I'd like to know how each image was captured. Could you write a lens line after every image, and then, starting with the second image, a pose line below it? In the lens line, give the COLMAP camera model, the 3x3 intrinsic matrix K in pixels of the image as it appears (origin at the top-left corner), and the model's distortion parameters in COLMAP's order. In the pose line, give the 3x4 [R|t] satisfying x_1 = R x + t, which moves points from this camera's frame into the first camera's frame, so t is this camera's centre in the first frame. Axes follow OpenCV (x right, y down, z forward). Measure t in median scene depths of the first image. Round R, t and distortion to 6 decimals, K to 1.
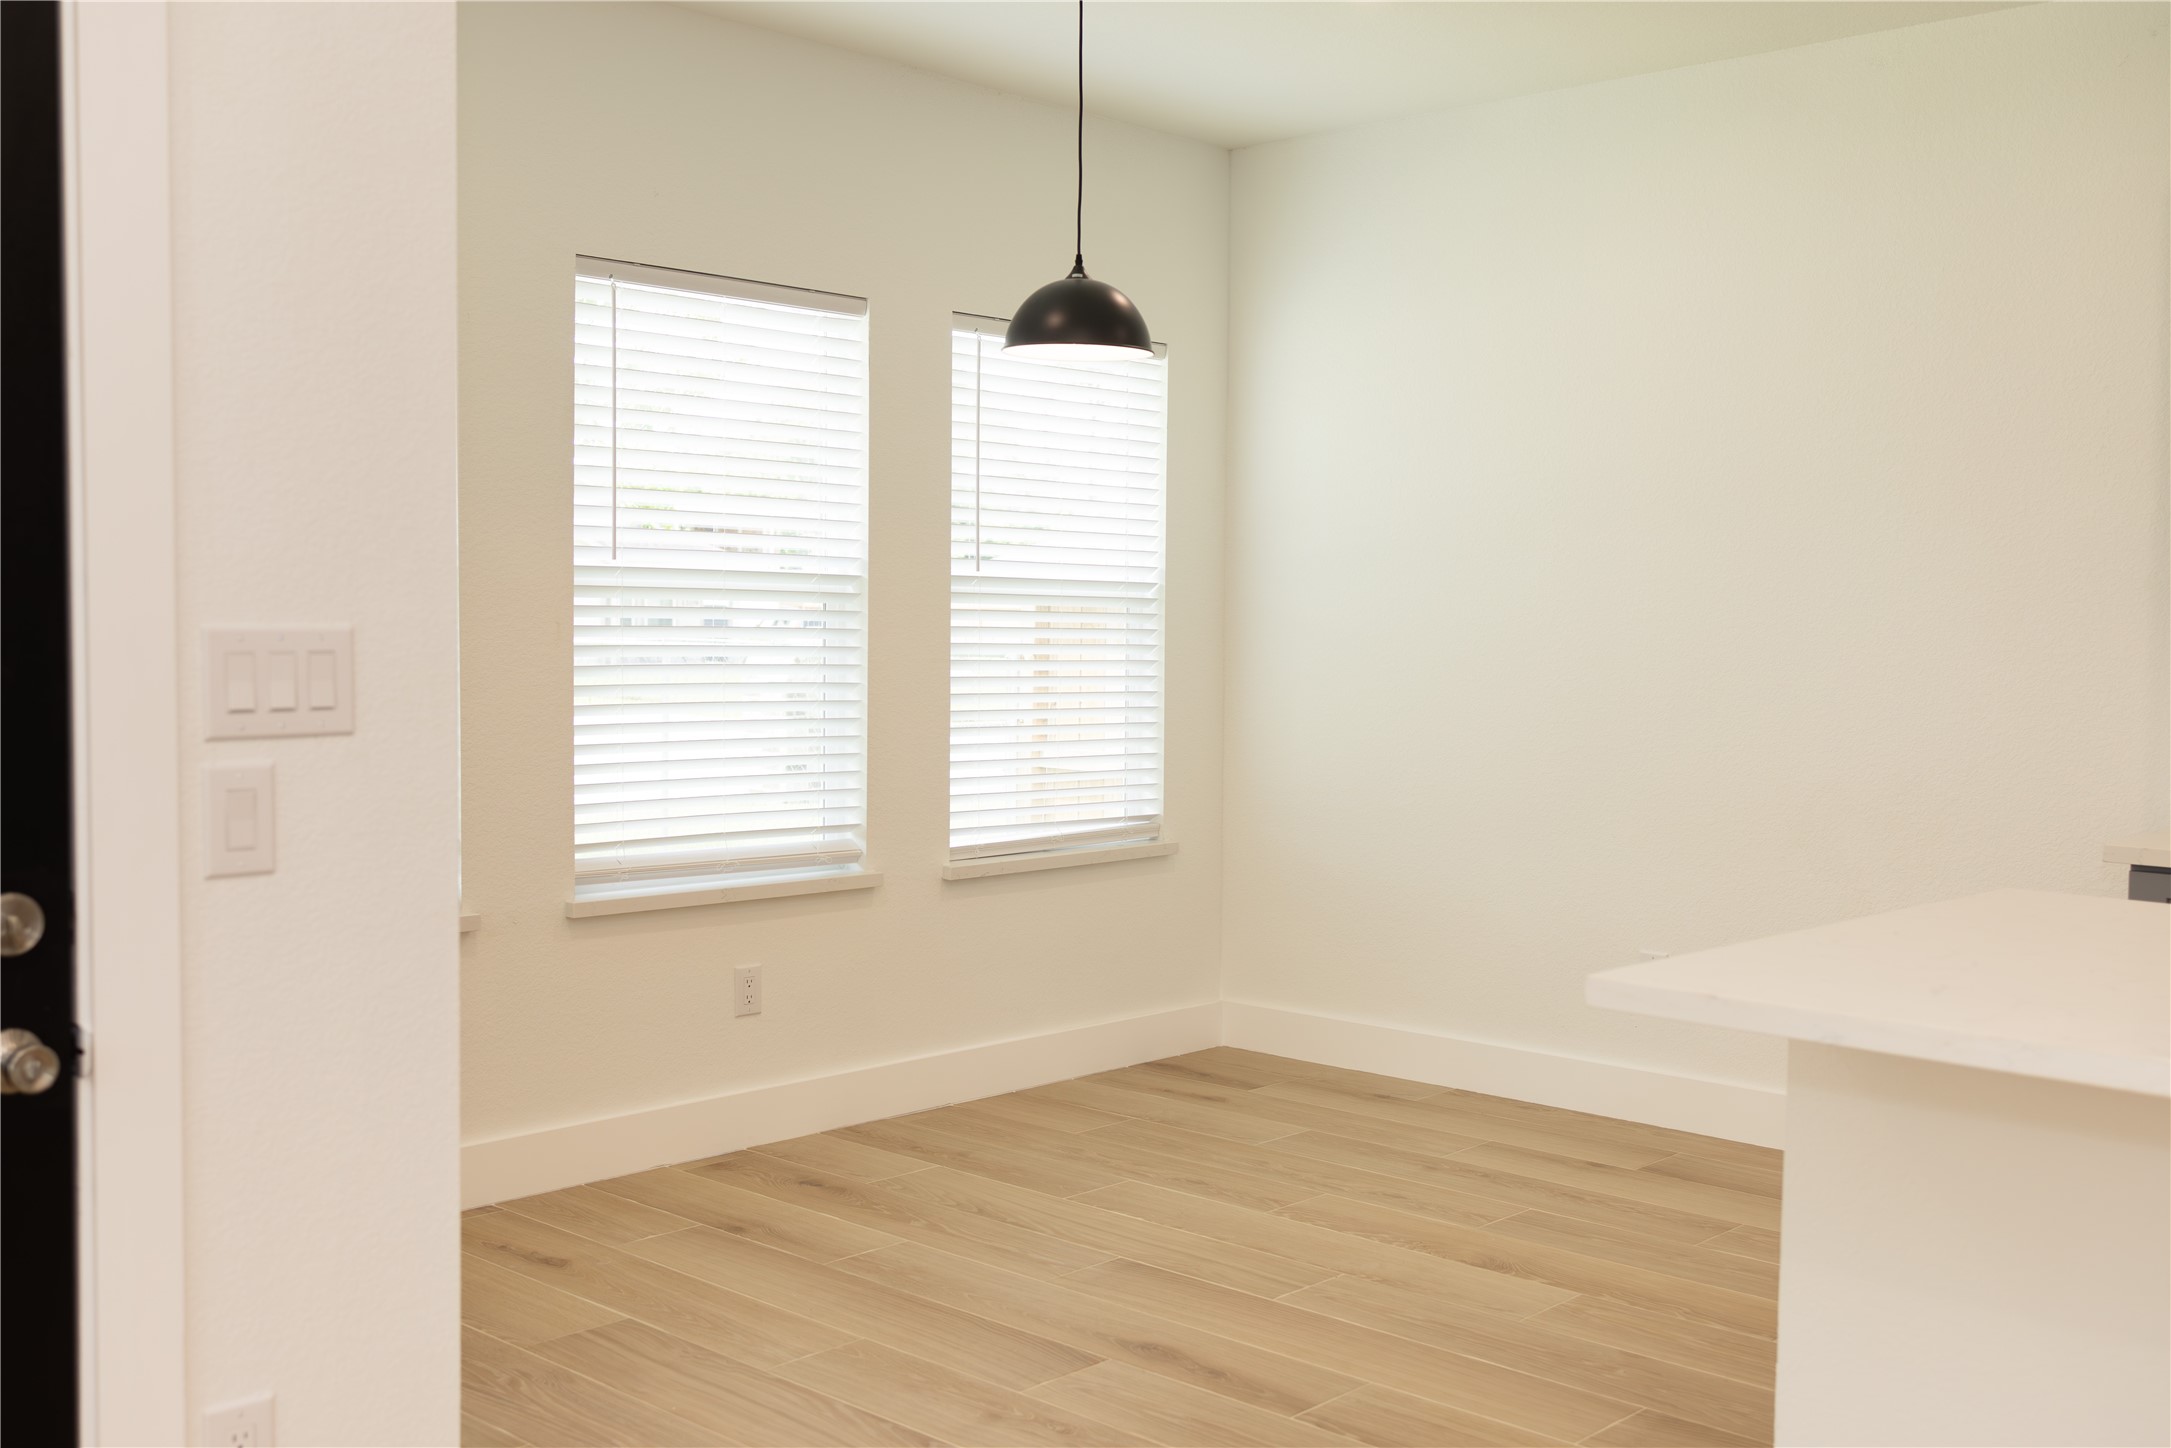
lens RADIAL K [[2129.5, 0, 1116.3], [0, 2129.5, 718.9], [0, 0, 1]] dist [0.016426, 0.004902]
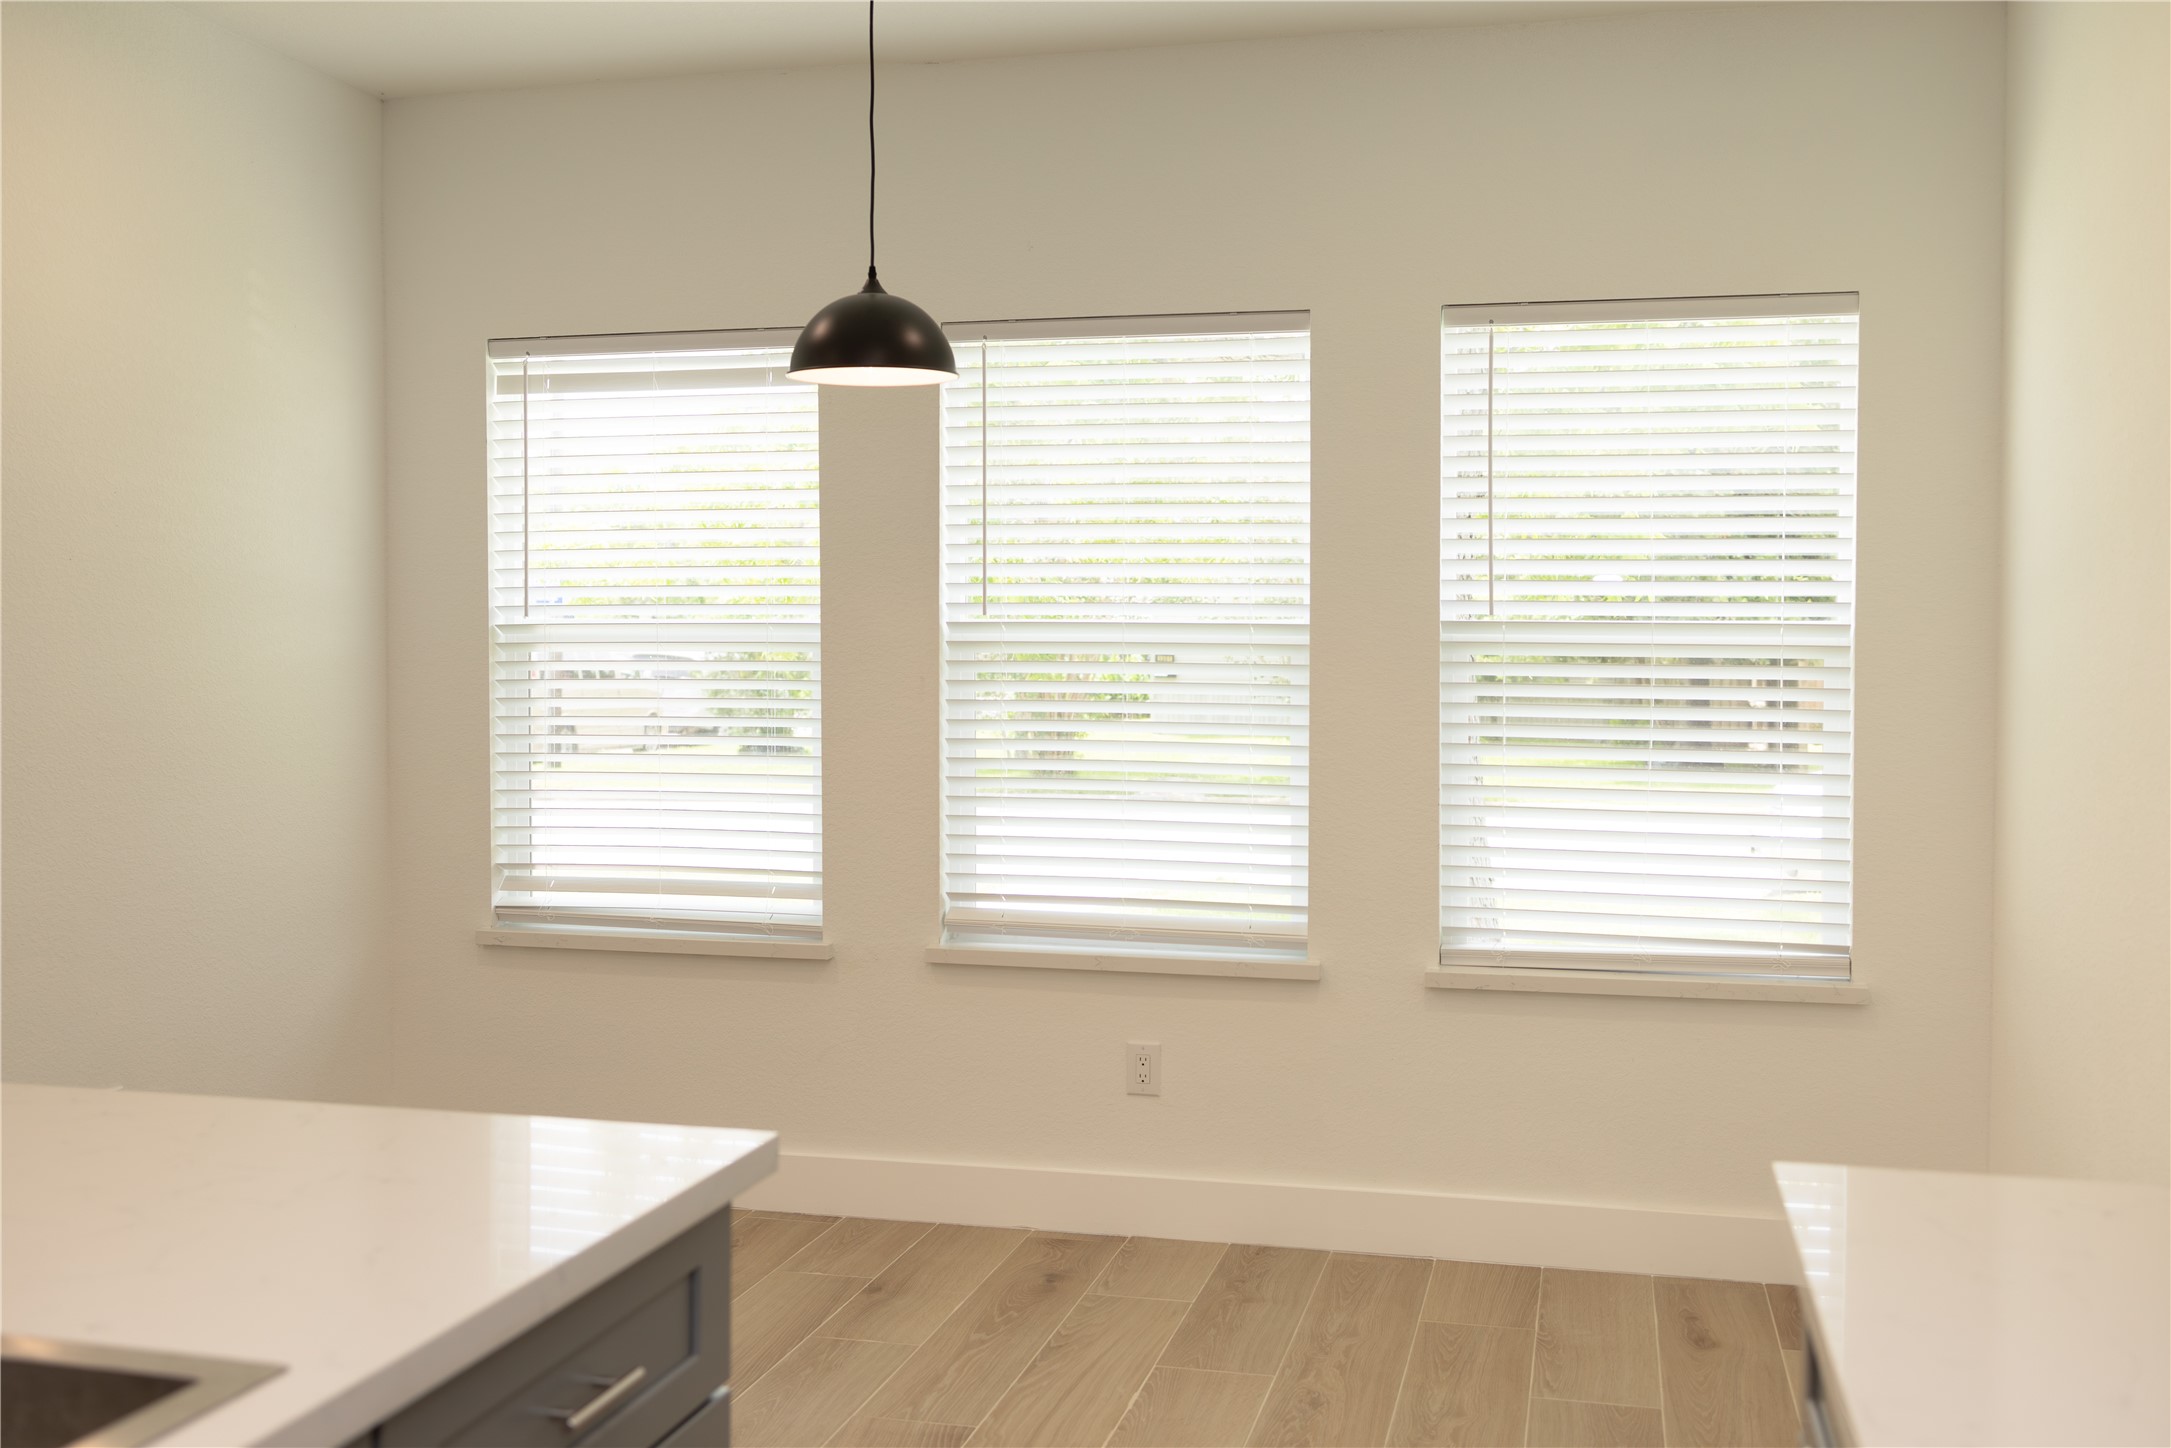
lens RADIAL K [[2129.5, 0, 1116.3], [0, 2129.5, 718.9], [0, 0, 1]] dist [0.016426, 0.004902]
pose [[0.494078, 0.015375, -0.869282, 0.668359], [-0.042098, 0.999094, -0.006256, -0.021180], [0.868398, 0.039686, 0.494278, 0.548007]]
